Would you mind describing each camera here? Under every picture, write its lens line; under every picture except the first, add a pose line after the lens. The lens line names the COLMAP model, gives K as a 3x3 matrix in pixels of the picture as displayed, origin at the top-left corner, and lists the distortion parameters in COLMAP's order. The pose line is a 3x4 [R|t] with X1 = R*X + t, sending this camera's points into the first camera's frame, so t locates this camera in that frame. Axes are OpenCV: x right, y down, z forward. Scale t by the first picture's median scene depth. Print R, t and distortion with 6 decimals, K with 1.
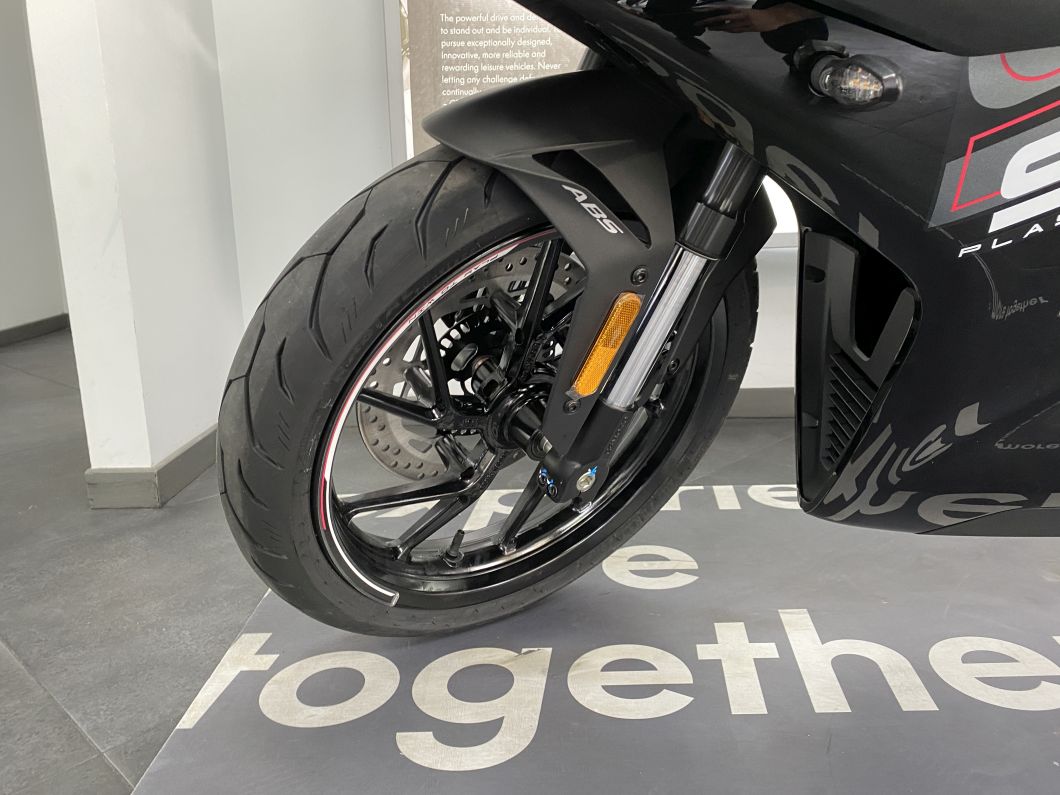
lens RADIAL K [[804.8, 0, 525.4], [0, 804.8, 367.8], [0, 0, 1]] dist [0.005757, 0.006638]
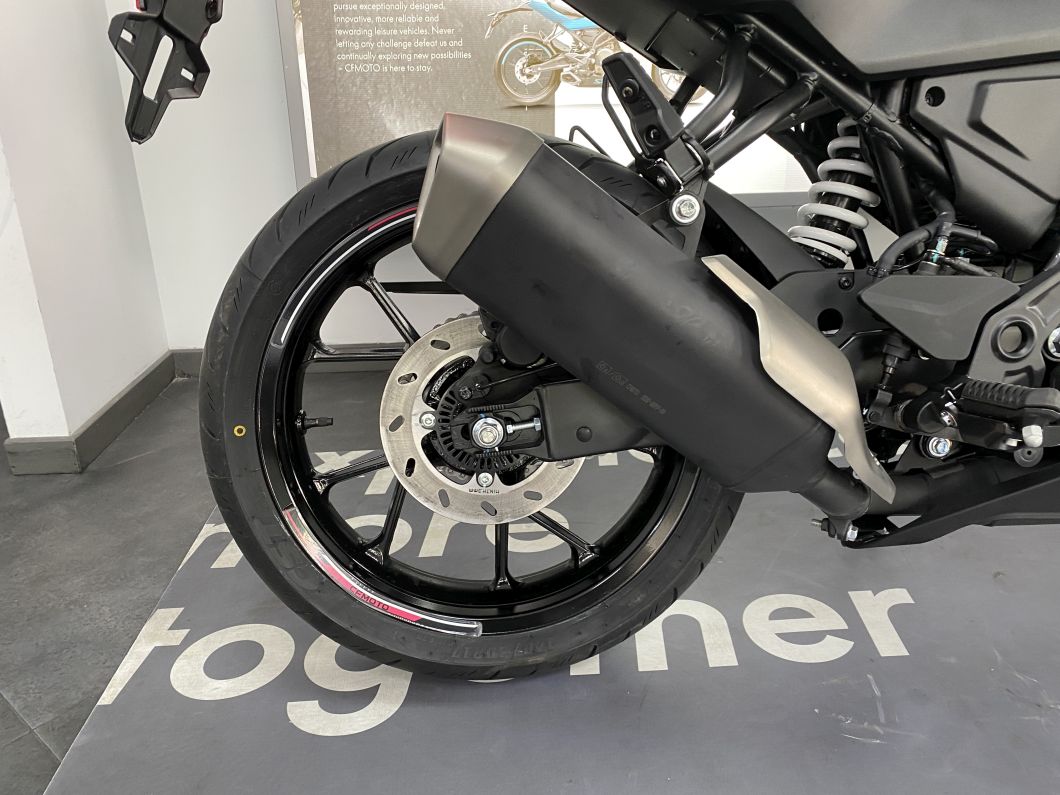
lens RADIAL K [[811.0, 0, 519.9], [0, 811.0, 364.5], [0, 0, 1]] dist [0.020881, -0.010992]
pose [[0.998356, -0.018620, 0.054216, 0.098352], [0.010989, 0.990401, 0.137786, -0.157752], [-0.056261, -0.136963, 0.988977, -0.107339]]
